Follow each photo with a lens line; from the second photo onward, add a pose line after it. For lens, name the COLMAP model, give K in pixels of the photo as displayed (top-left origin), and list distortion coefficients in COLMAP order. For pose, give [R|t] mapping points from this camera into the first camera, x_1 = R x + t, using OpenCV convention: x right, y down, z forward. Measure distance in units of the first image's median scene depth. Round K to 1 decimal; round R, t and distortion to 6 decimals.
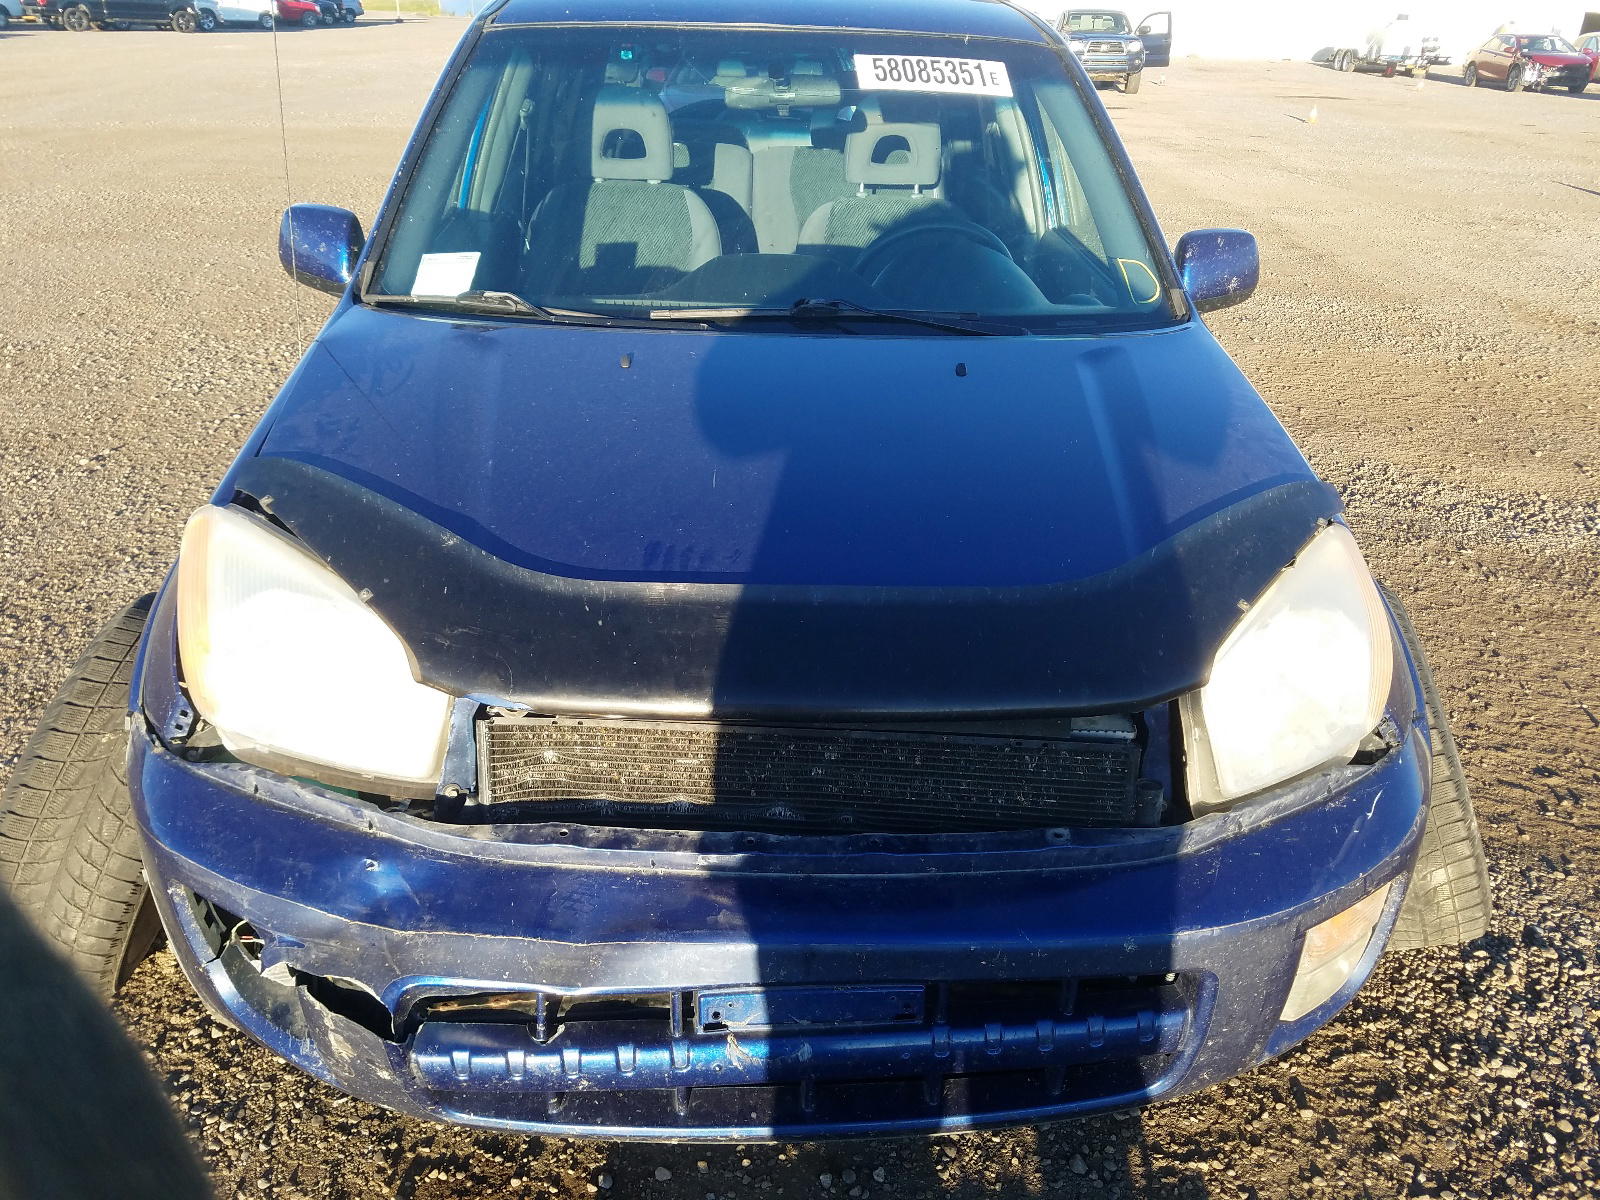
lens RADIAL K [[1195.1, 0, 800.0], [0, 1195.1, 600.0], [0, 0, 1]] dist [0.002620, -0.002142]
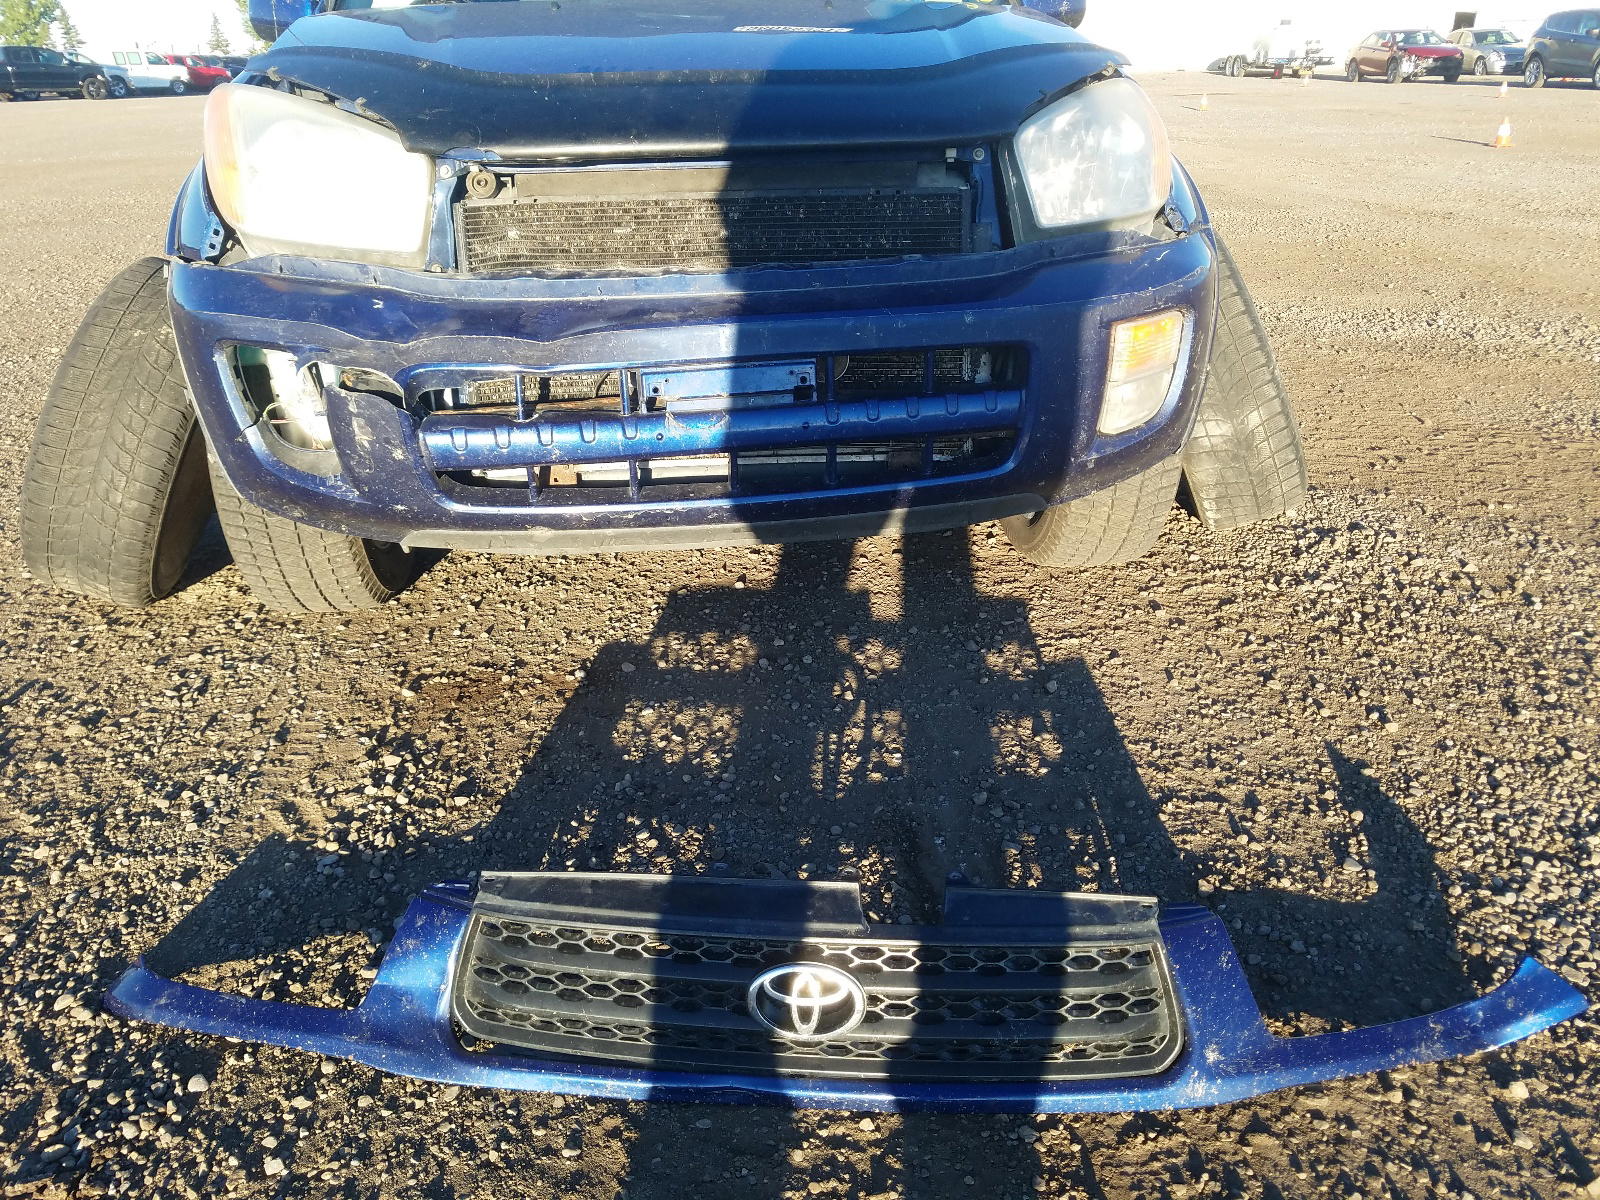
lens RADIAL K [[1204.8, 0, 800.0], [0, 1204.8, 600.0], [0, 0, 1]] dist [-0.001430, -0.002311]
pose [[0.996618, -0.070113, 0.042860, 0.008186], [0.071792, 0.996658, -0.038971, 0.403098], [-0.039985, 0.041916, 0.998321, -0.185953]]
